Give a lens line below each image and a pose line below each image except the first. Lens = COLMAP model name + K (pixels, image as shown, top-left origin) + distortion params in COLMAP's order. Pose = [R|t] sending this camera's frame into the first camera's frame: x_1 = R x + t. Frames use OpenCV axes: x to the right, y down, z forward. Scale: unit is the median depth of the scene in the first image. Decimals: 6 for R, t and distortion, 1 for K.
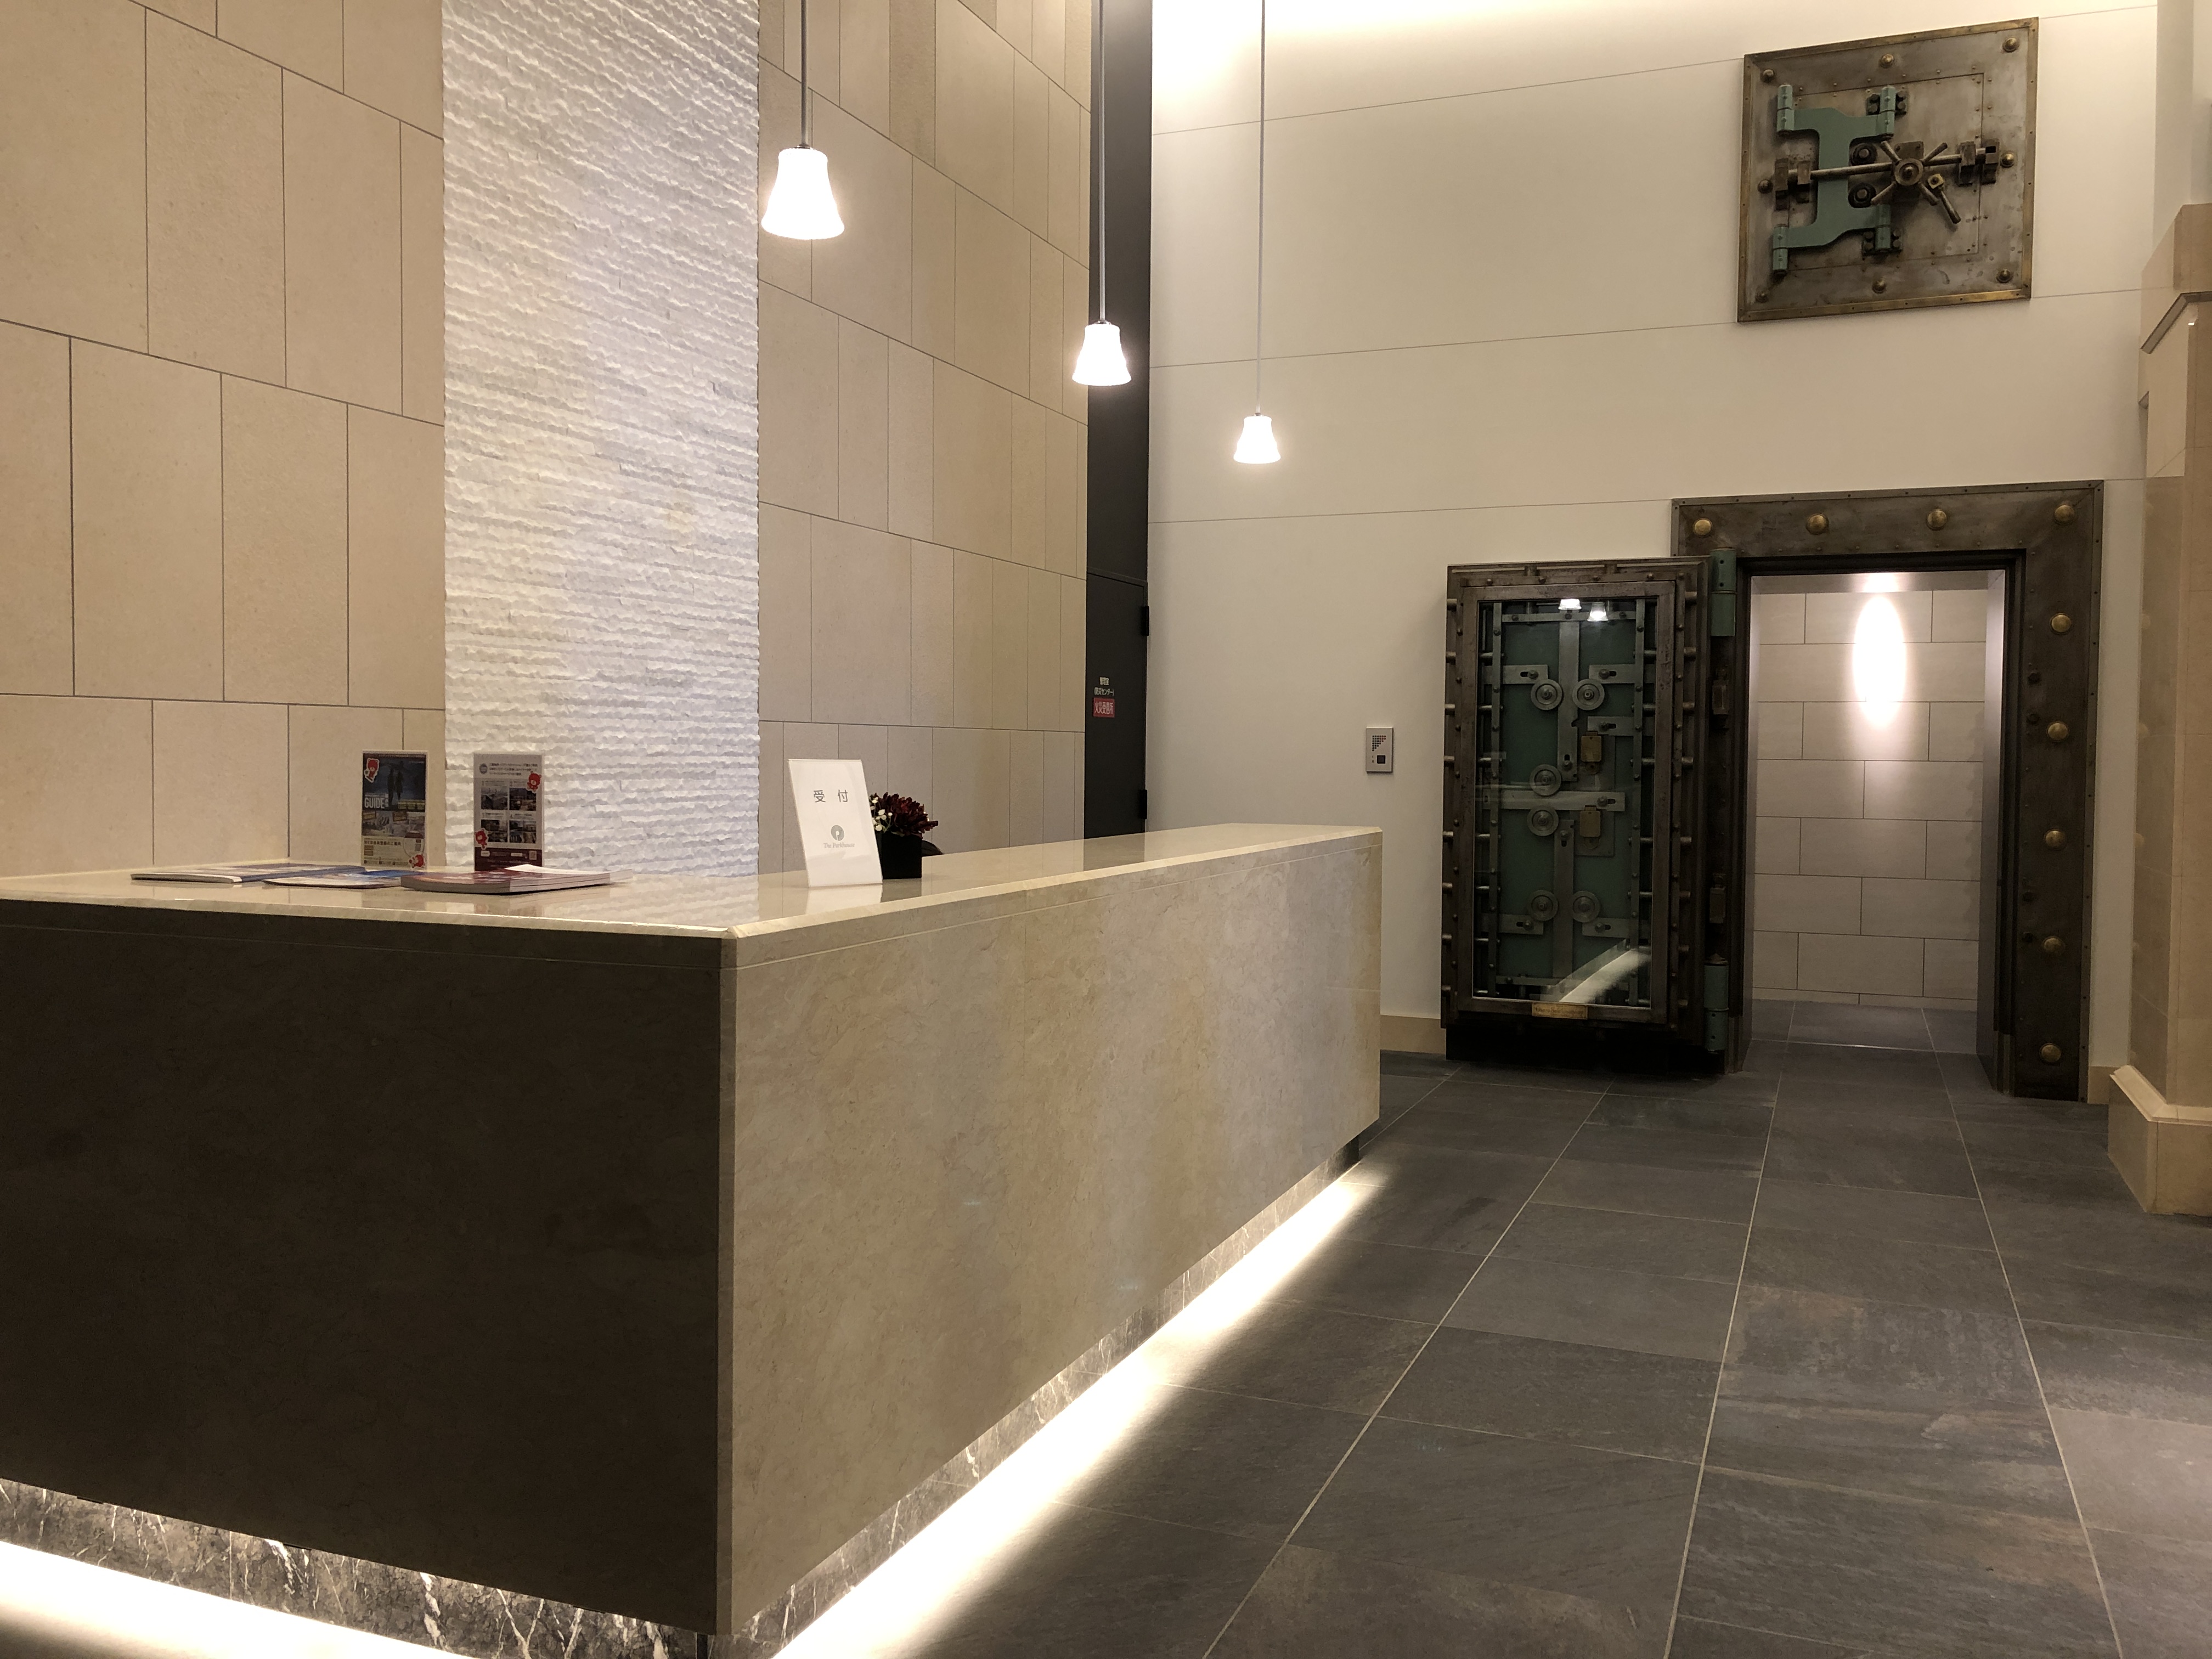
lens RADIAL K [[1845.5, 0, 1162.8], [0, 1845.5, 821.6], [0, 0, 1]] dist [-0.012978, 0.001750]
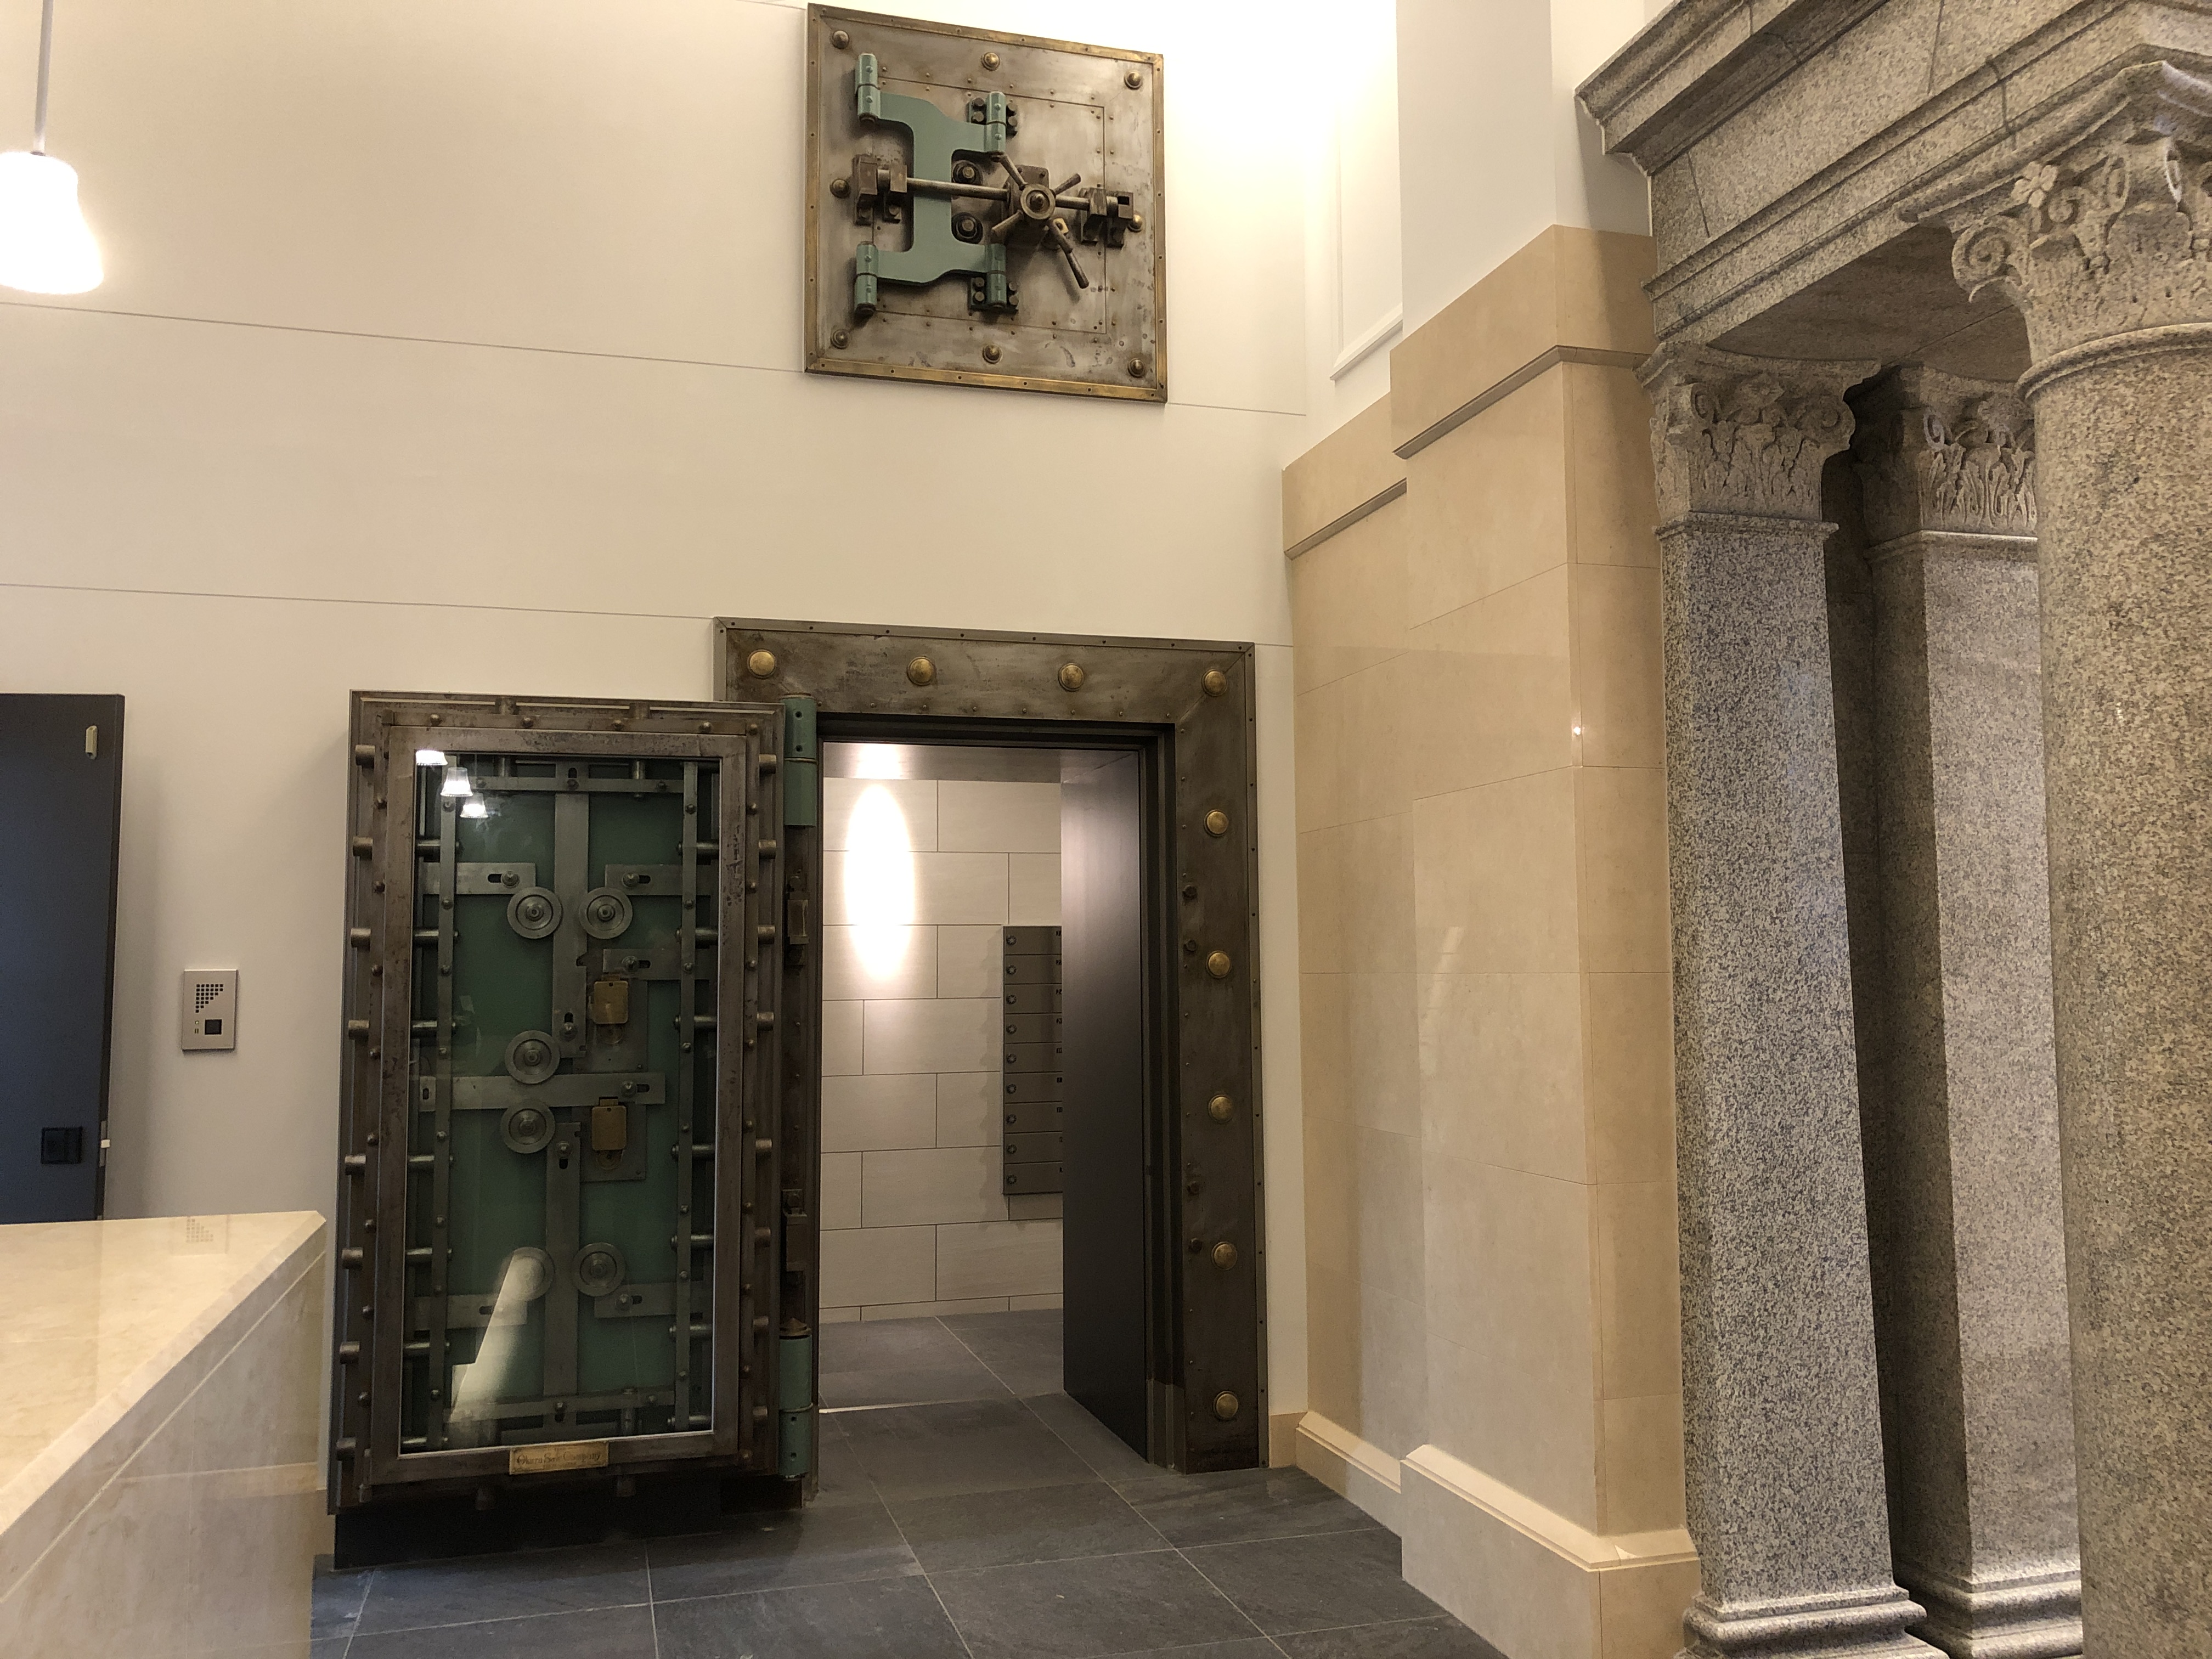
lens RADIAL K [[1781.4, 0, 1094.5], [0, 1781.4, 825.7], [0, 0, 1]] dist [0.104385, -0.269024]
pose [[0.802391, 0.035131, 0.595764, 0.006309], [0.036315, 0.993542, -0.107497, -0.028092], [-0.595693, 0.107889, 0.795934, 0.431841]]
